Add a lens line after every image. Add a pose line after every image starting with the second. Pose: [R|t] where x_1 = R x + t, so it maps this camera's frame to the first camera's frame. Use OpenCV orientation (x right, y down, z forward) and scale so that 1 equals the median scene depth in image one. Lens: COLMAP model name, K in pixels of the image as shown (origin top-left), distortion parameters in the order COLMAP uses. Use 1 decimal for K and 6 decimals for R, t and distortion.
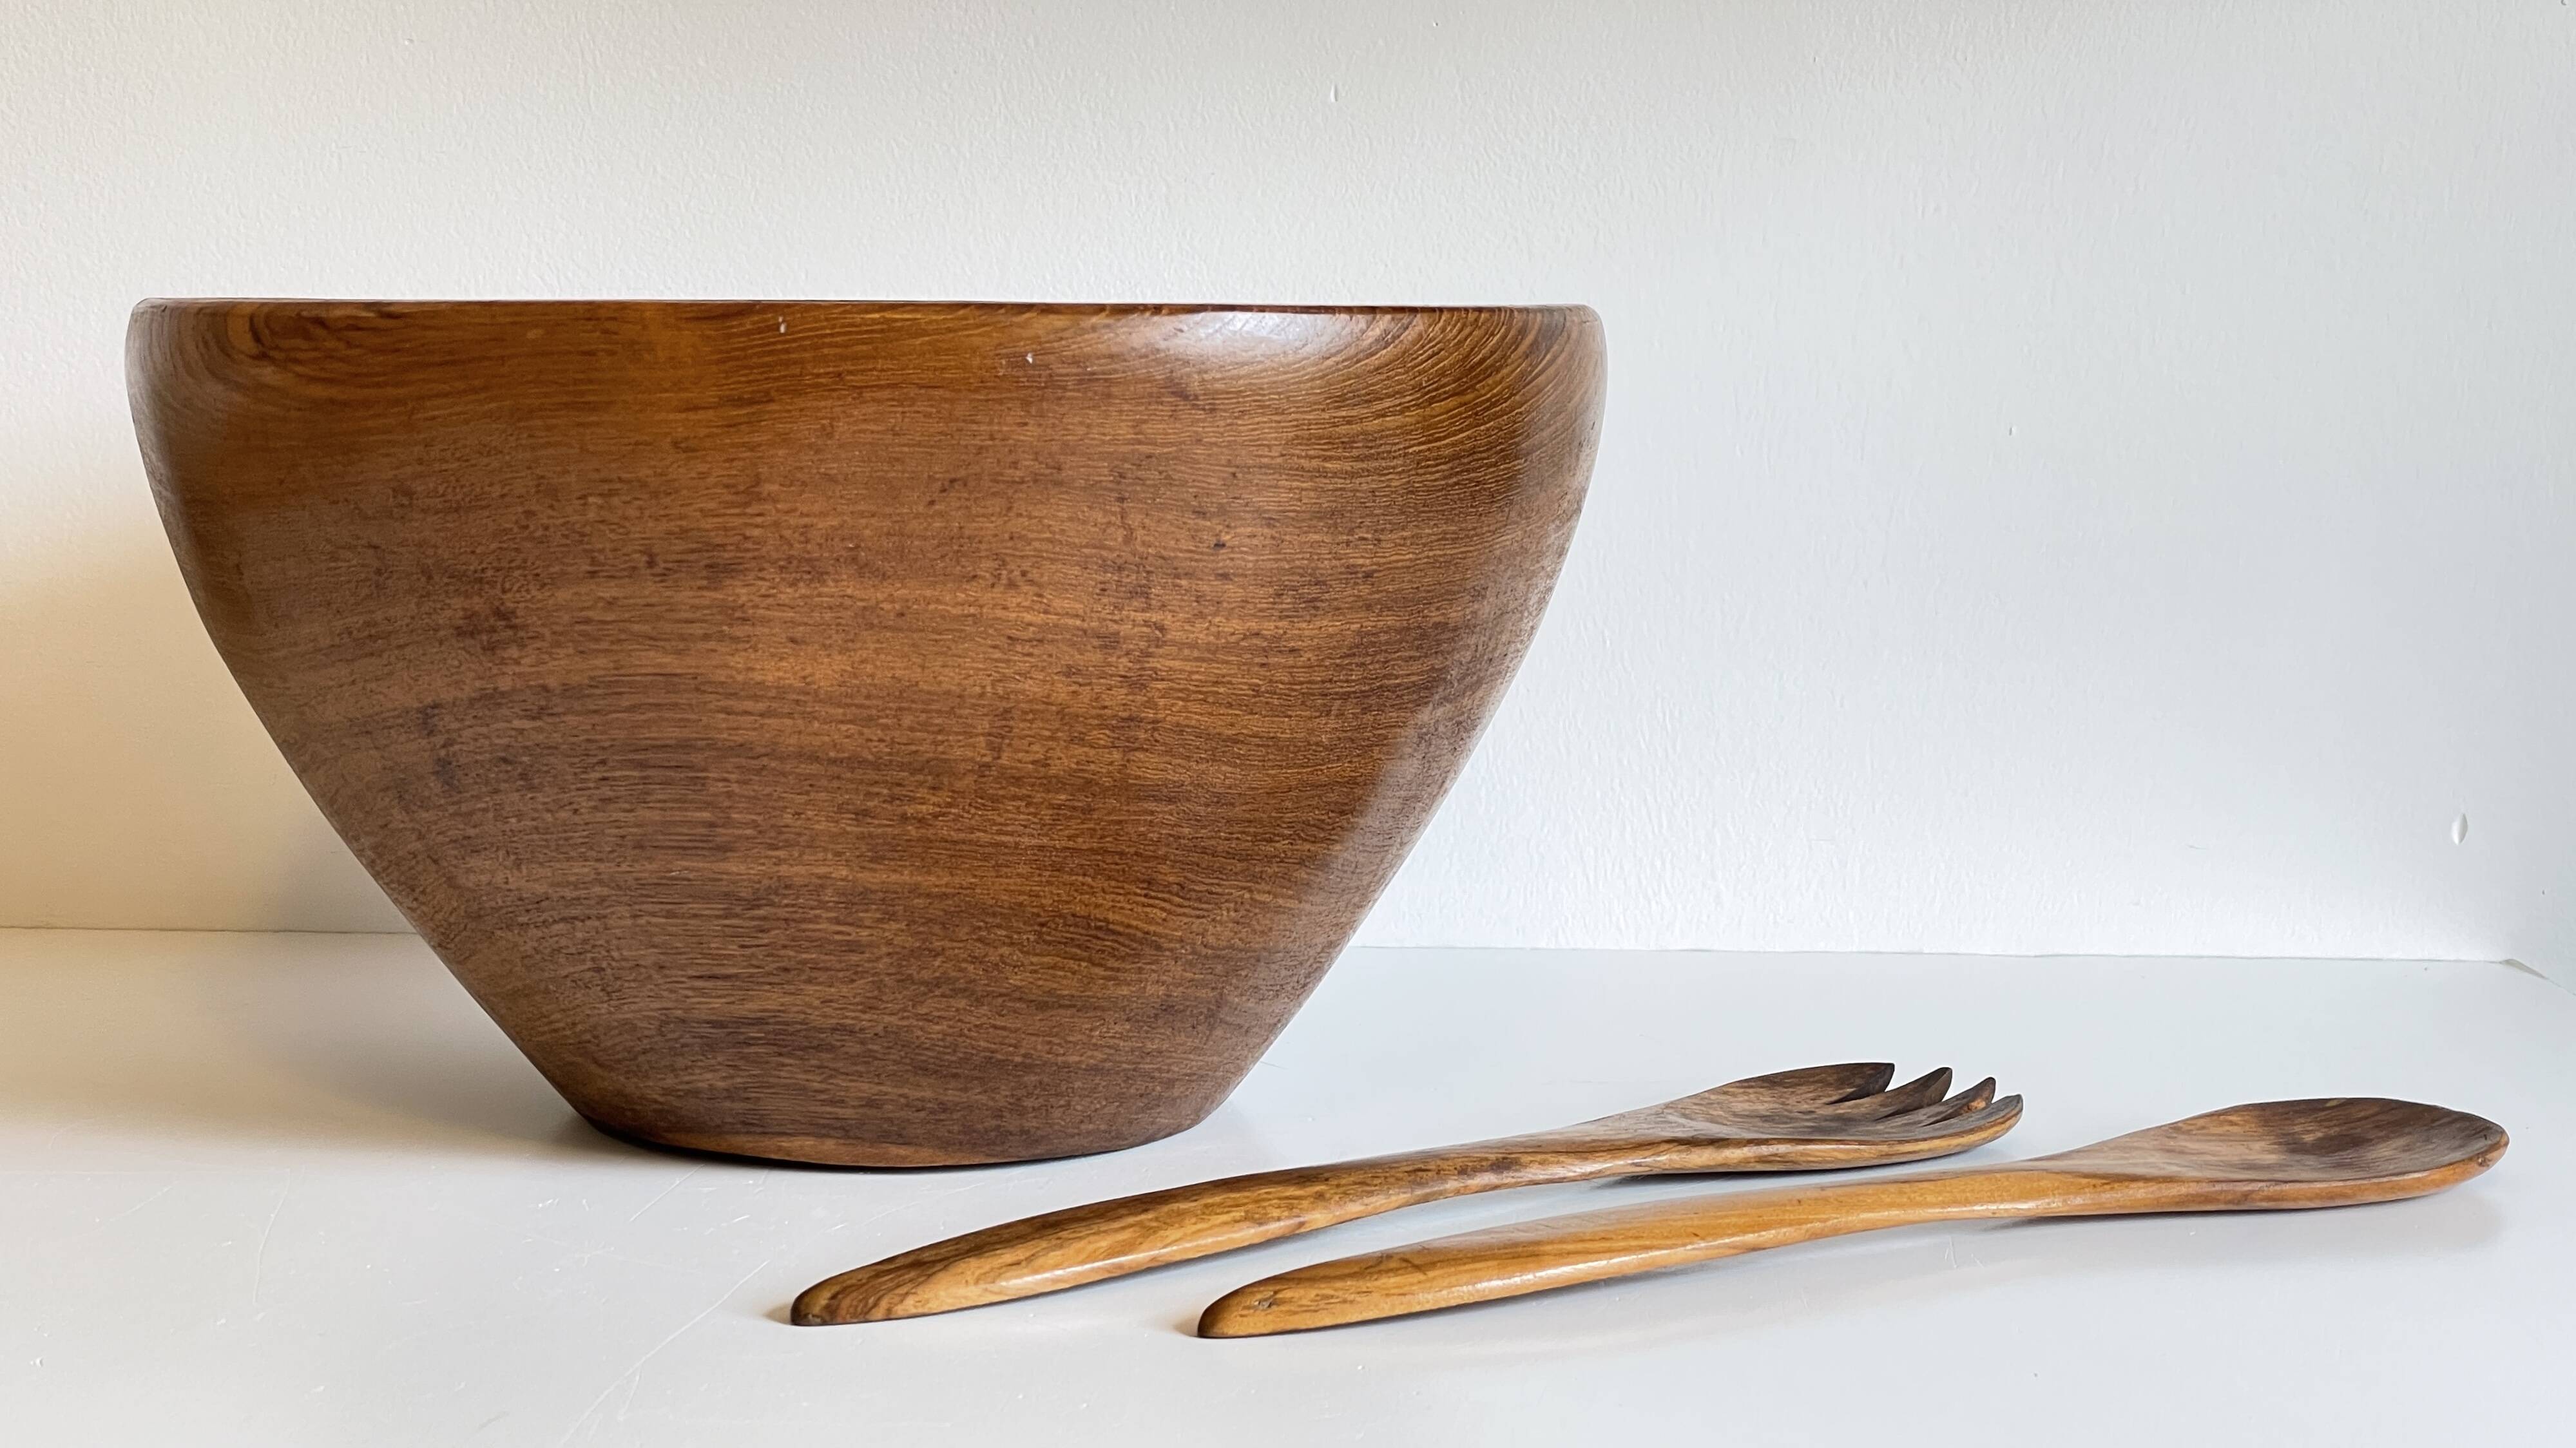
lens RADIAL K [[3898.0, 0, 1288.0], [0, 3898.0, 724.0], [0, 0, 1]] dist [0.040818, 0.014967]
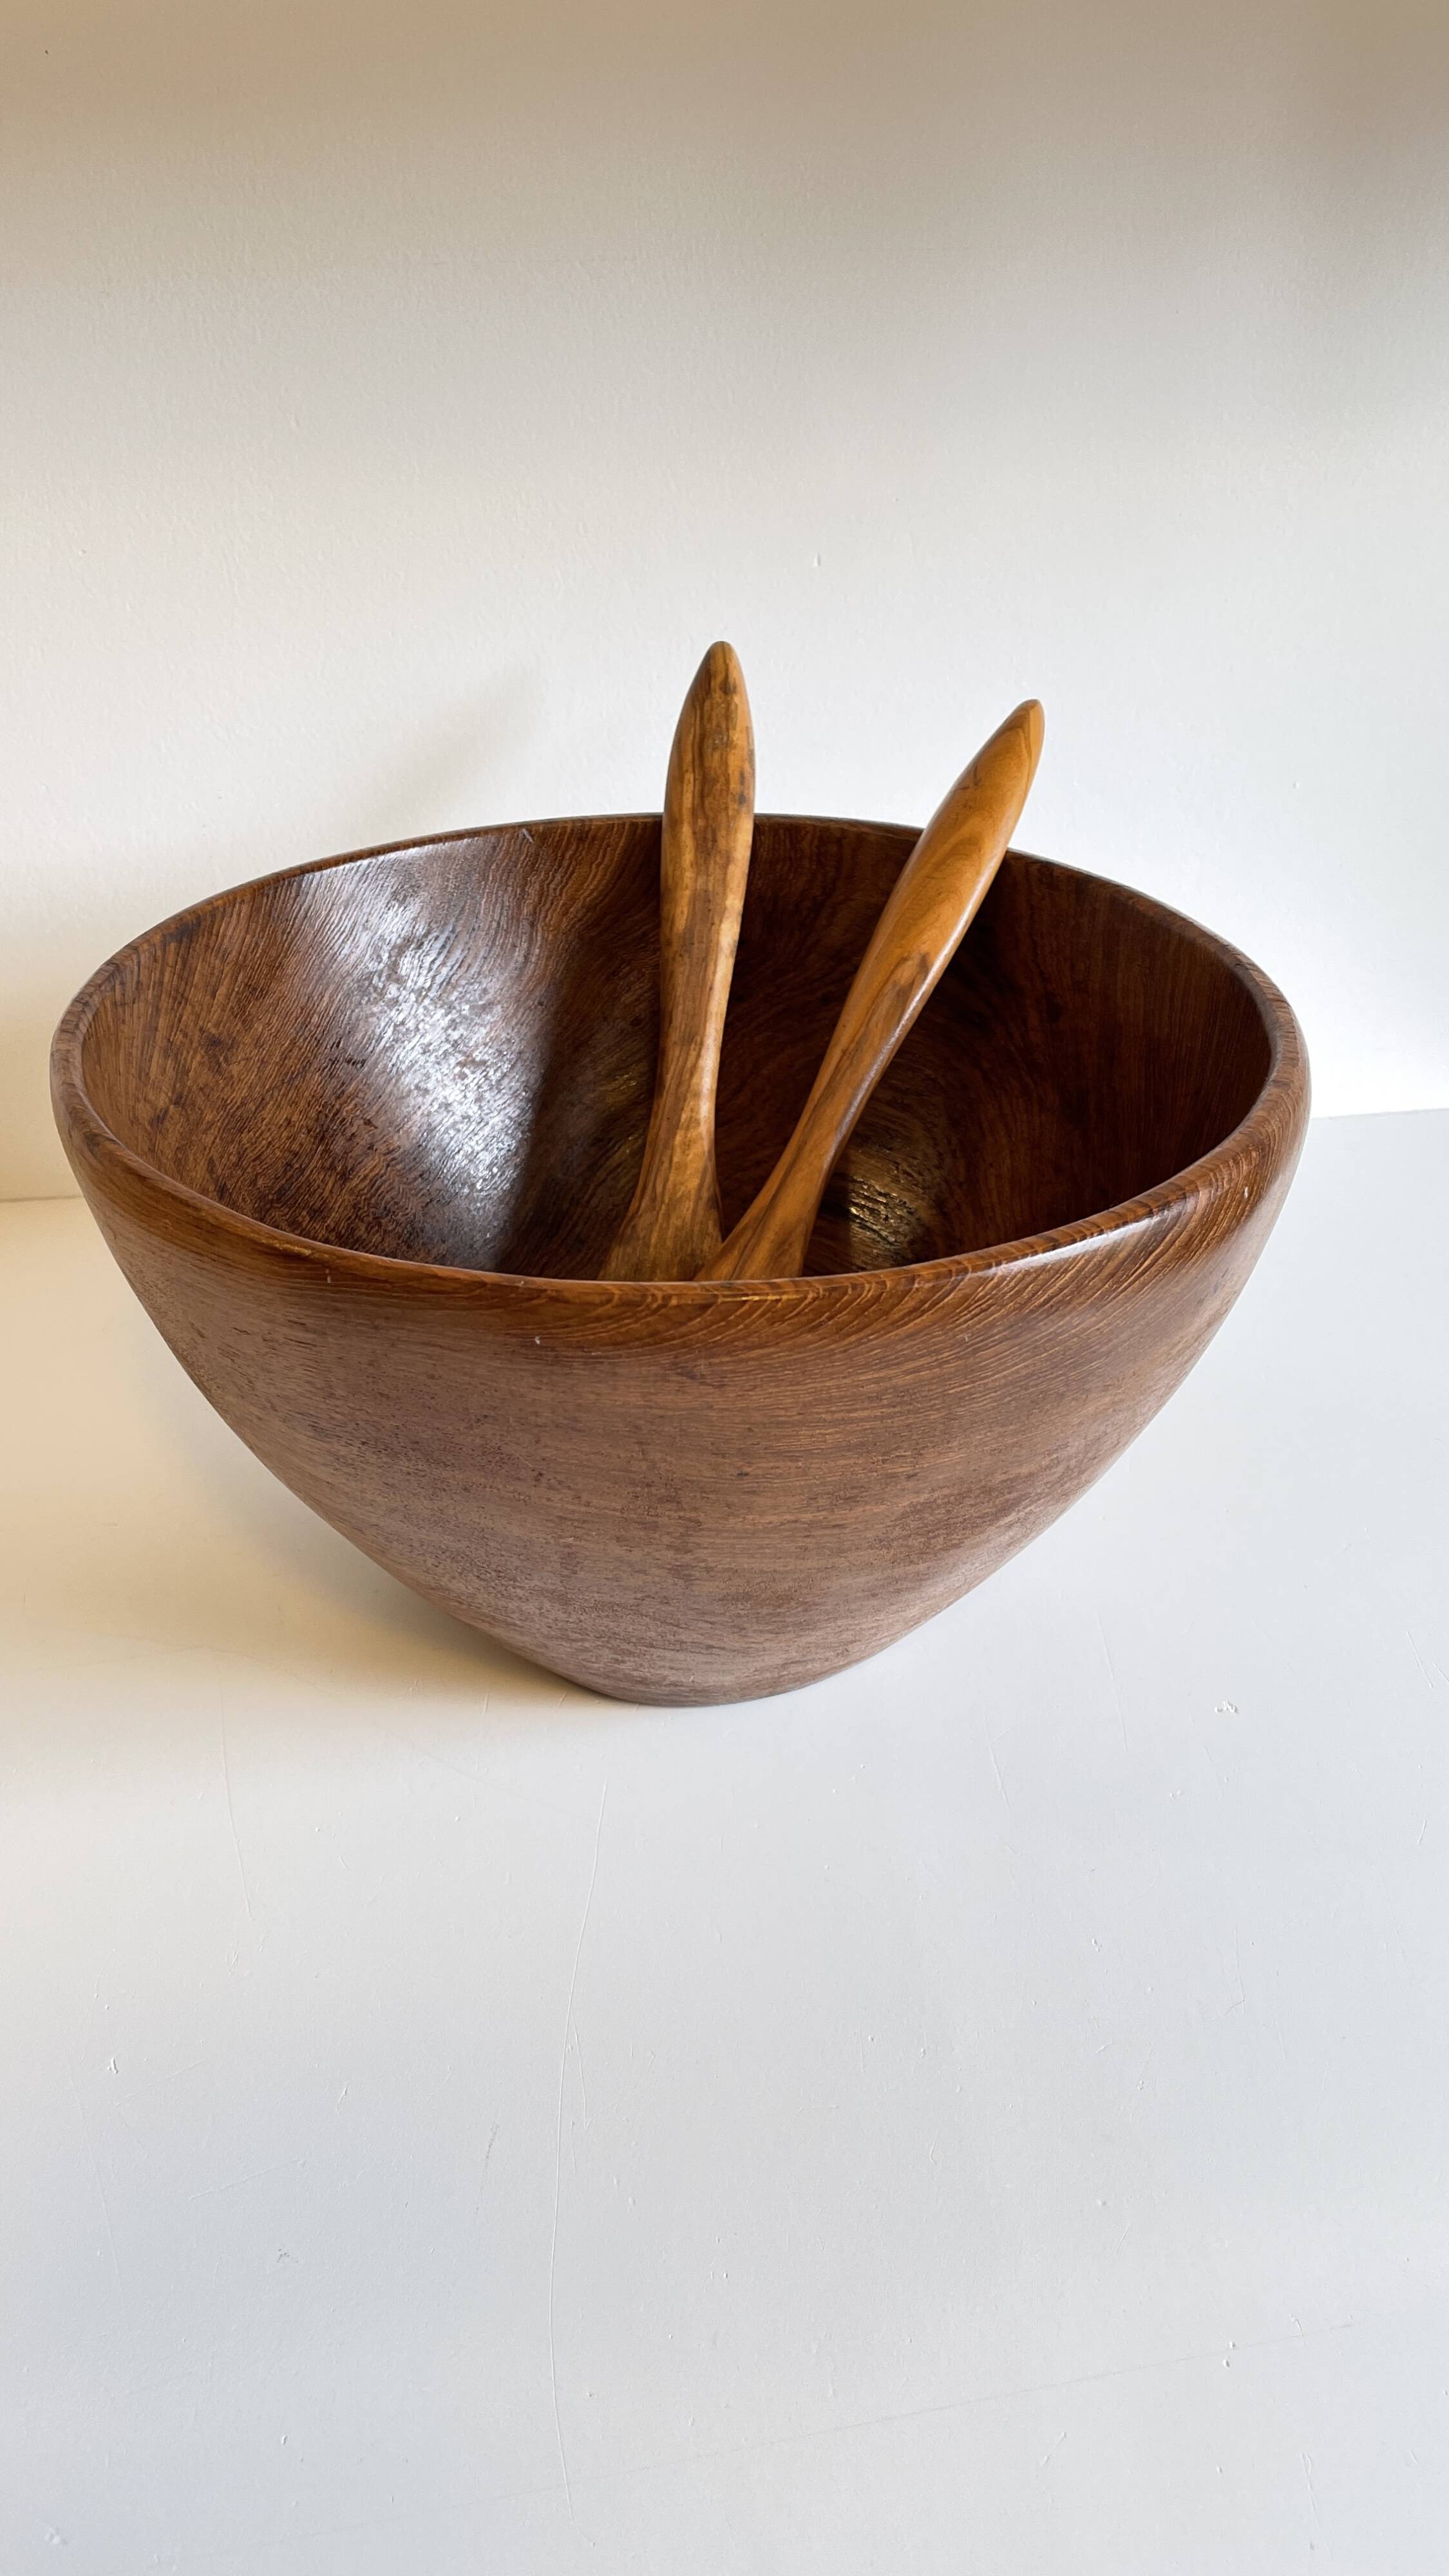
lens RADIAL K [[1951.7, 0, 737.1], [0, 1951.7, 1294.0], [0, 0, 1]] dist [0.076194, 0.001629]
pose [[0.910419, 0.203373, -0.360246, 0.166467], [-0.034627, 0.905223, 0.423523, -0.321230], [0.412236, -0.373109, 0.831175, 0.566679]]
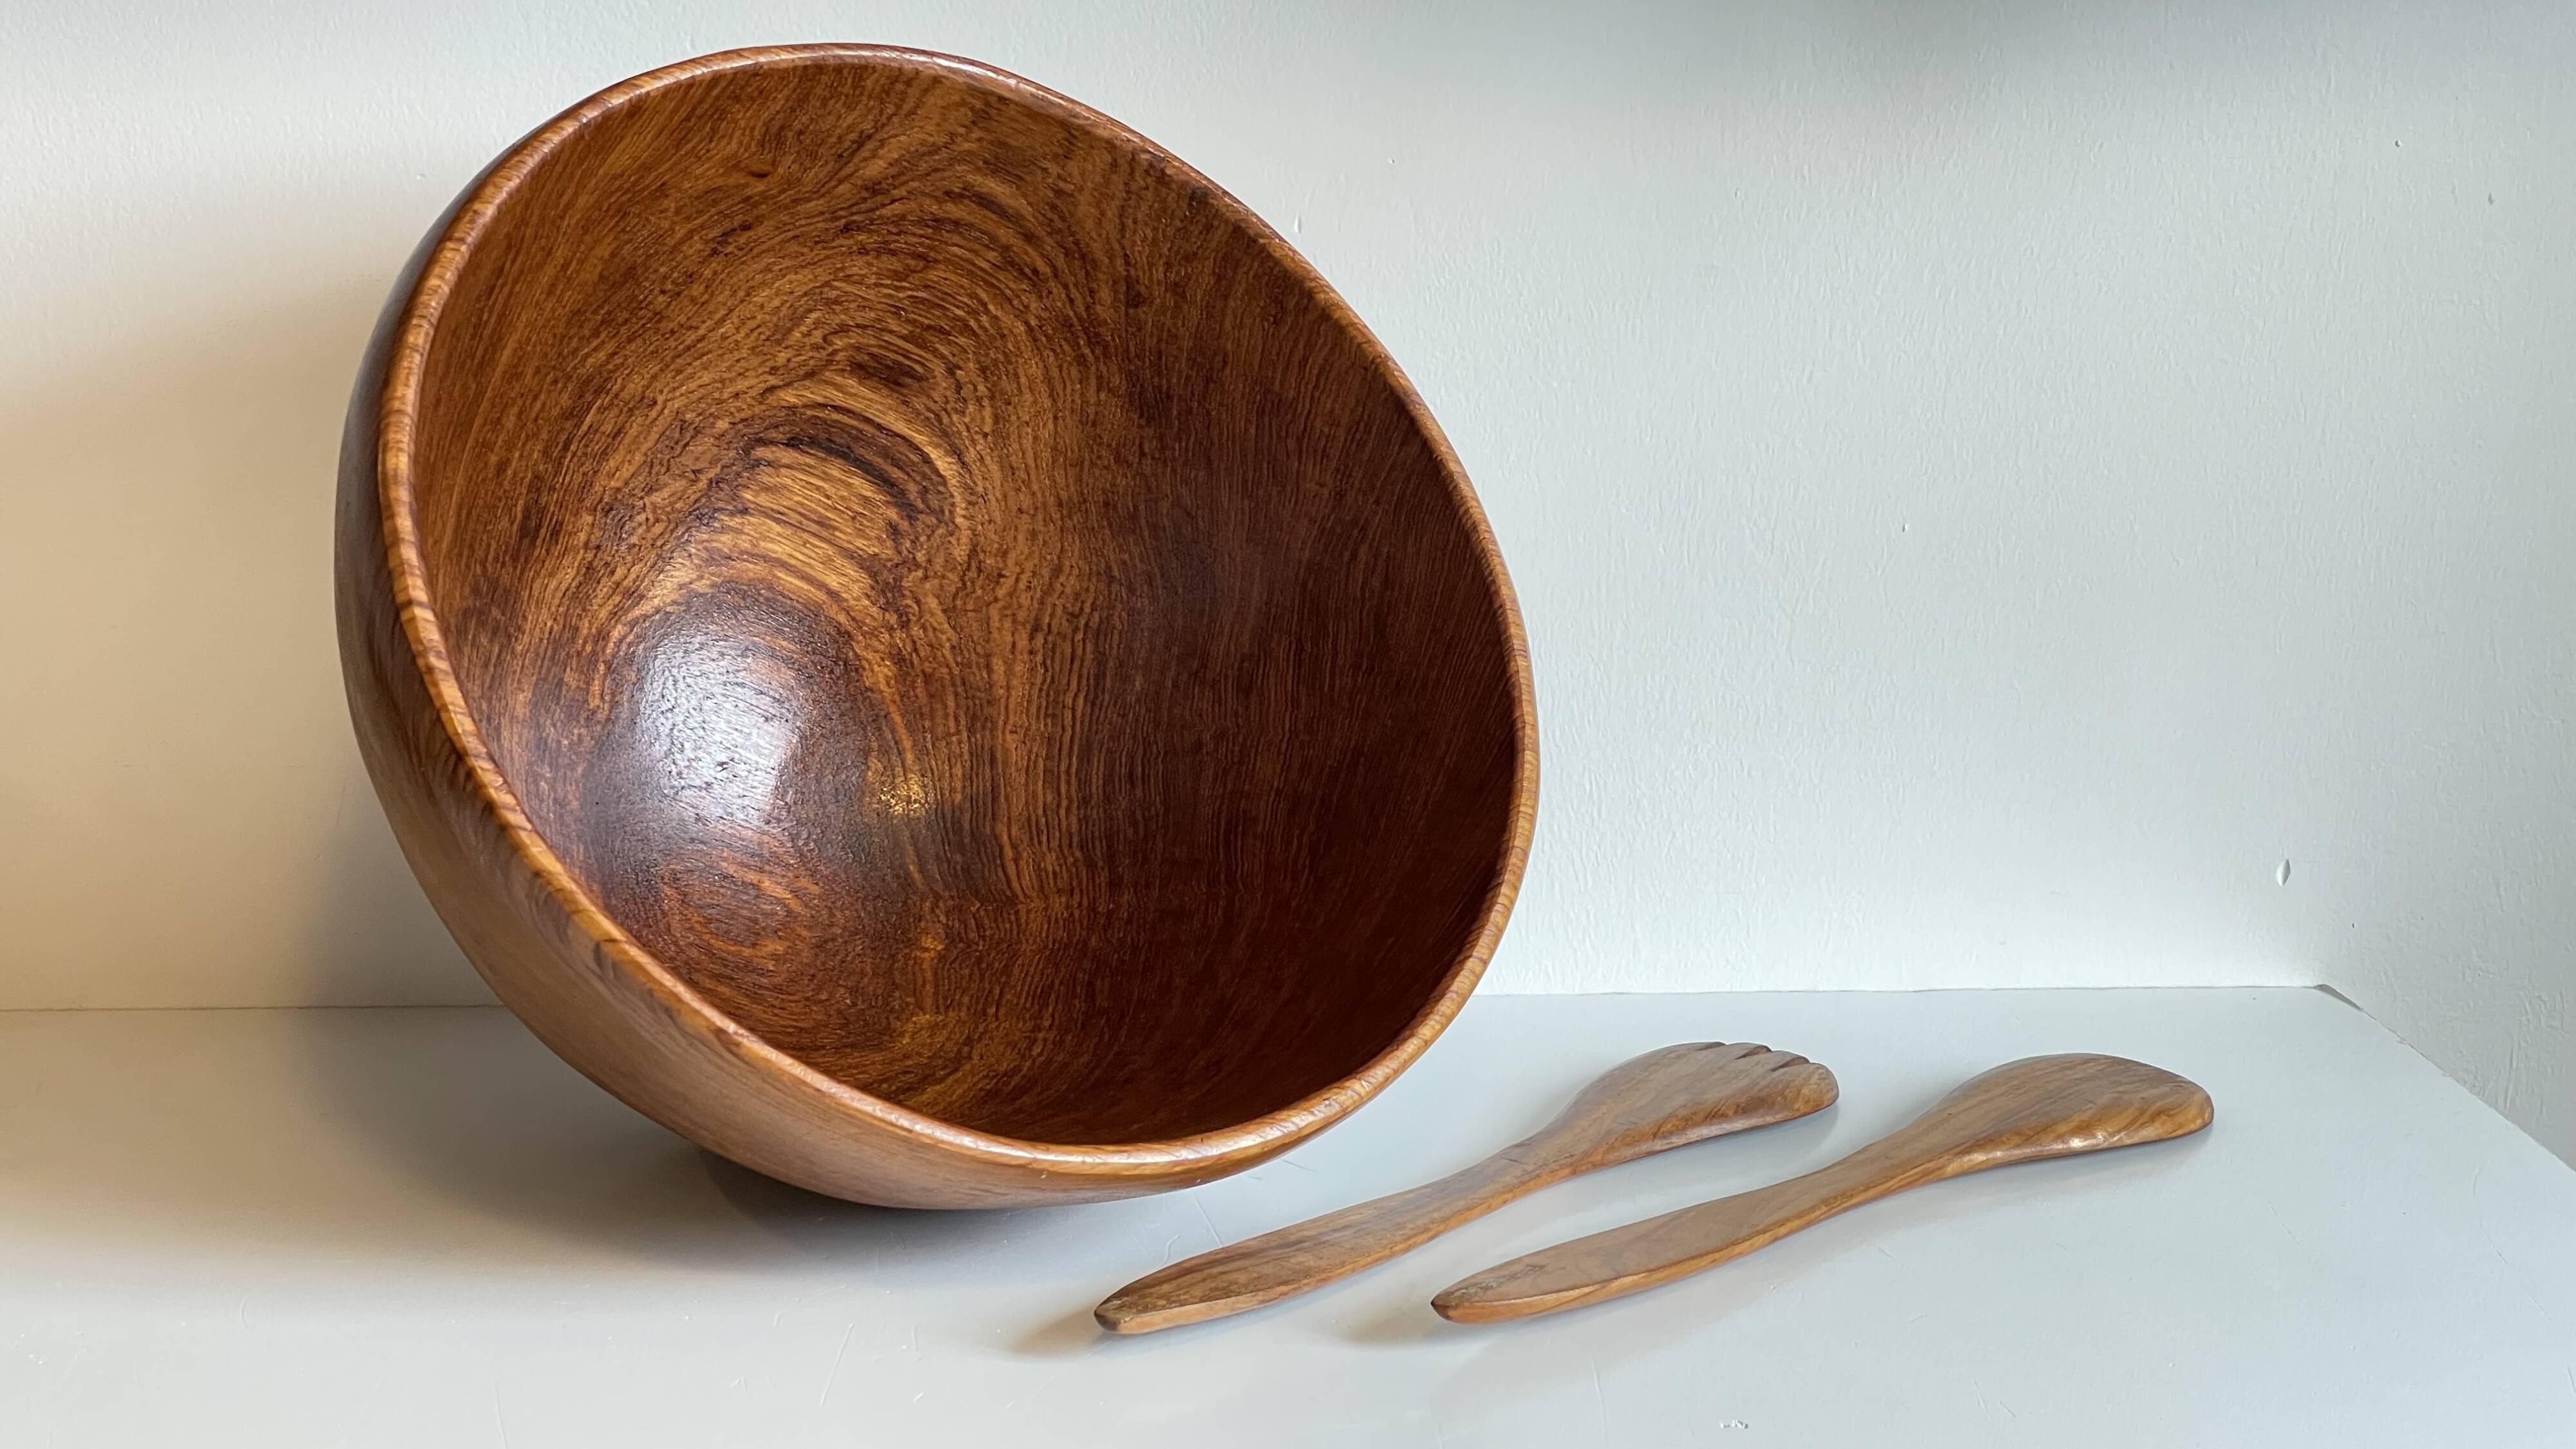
lens RADIAL K [[3898.6, 0, 1288.0], [0, 3898.6, 724.5], [0, 0, 1]] dist [0.040818, 0.014967]
pose [[0.855744, 0.123500, 0.502444, -0.691883], [-0.490393, 0.503237, 0.711525, -1.075510], [-0.164975, -0.855278, 0.491206, 0.469385]]
